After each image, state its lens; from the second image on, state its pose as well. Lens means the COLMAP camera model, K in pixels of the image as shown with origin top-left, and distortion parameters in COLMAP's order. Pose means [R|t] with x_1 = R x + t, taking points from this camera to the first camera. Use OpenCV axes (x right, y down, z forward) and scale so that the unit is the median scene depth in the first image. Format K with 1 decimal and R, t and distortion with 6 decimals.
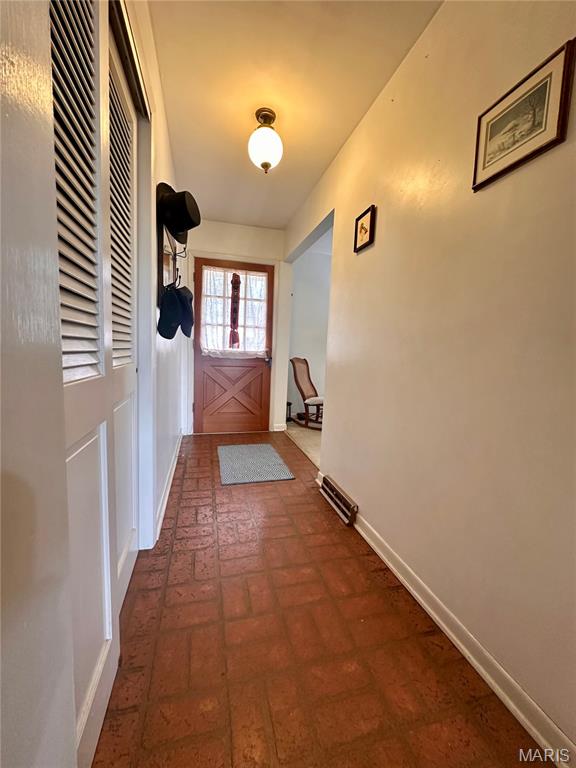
lens RADIAL K [[306.3, 0, 288.0], [0, 306.3, 384.0], [0, 0, 1]] dist [-0.003288, 0.000211]
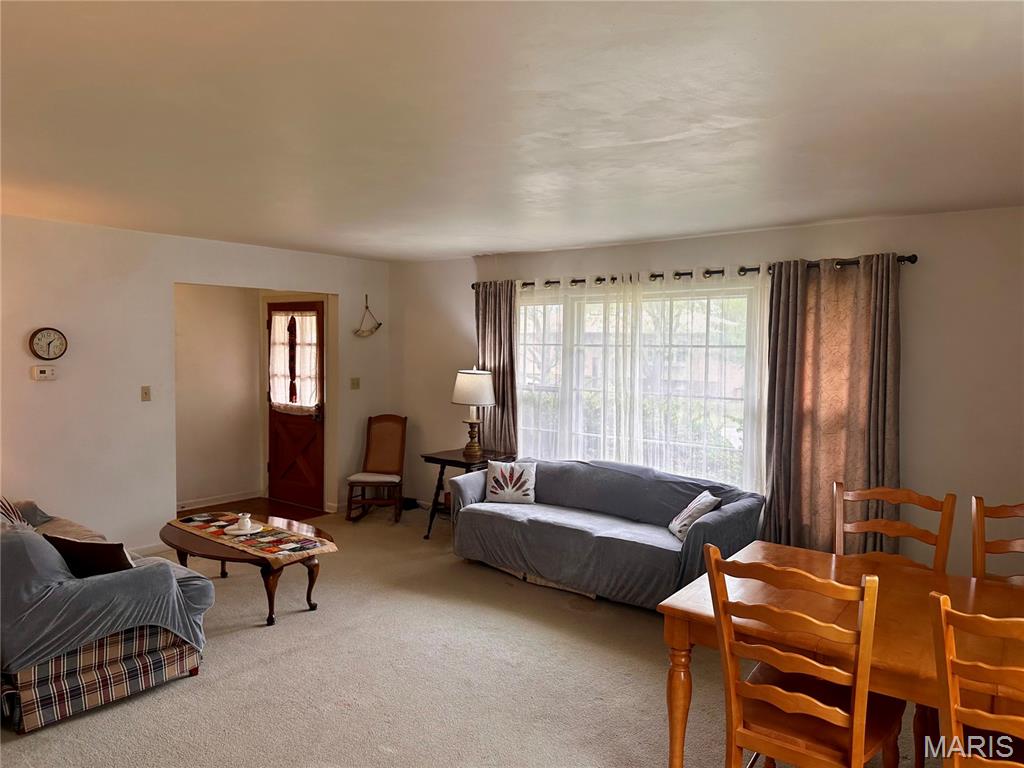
lens RADIAL K [[713.4, 0, 518.5], [0, 713.4, 383.1], [0, 0, 1]] dist [0.150388, -0.215973]
pose [[0.575906, 0.013242, -0.817409, 1.811610], [-0.080990, 0.995874, -0.040928, -0.138377], [0.813494, 0.089772, 0.574602, 0.355066]]
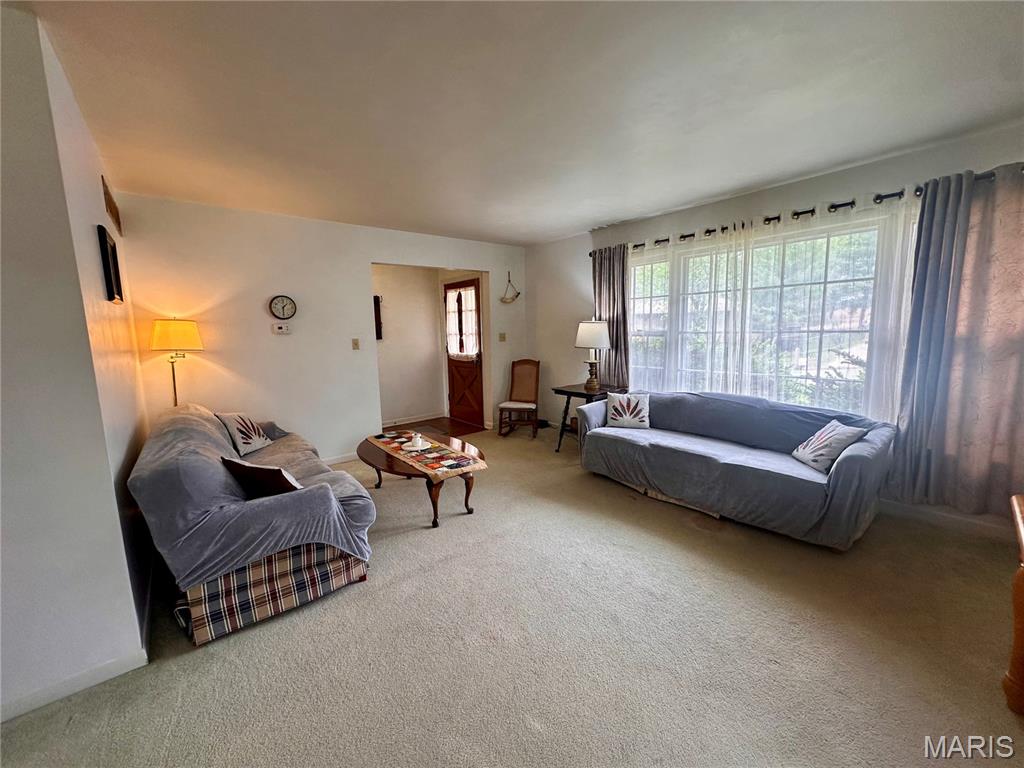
lens RADIAL K [[408.4, 0, 513.0], [0, 408.4, 383.3], [0, 0, 1]] dist [-0.003288, 0.000211]
pose [[0.390975, 0.077135, -0.917163, 1.401121], [-0.063282, 0.996377, 0.056820, -0.099220], [0.918223, 0.035825, 0.394440, 0.551023]]
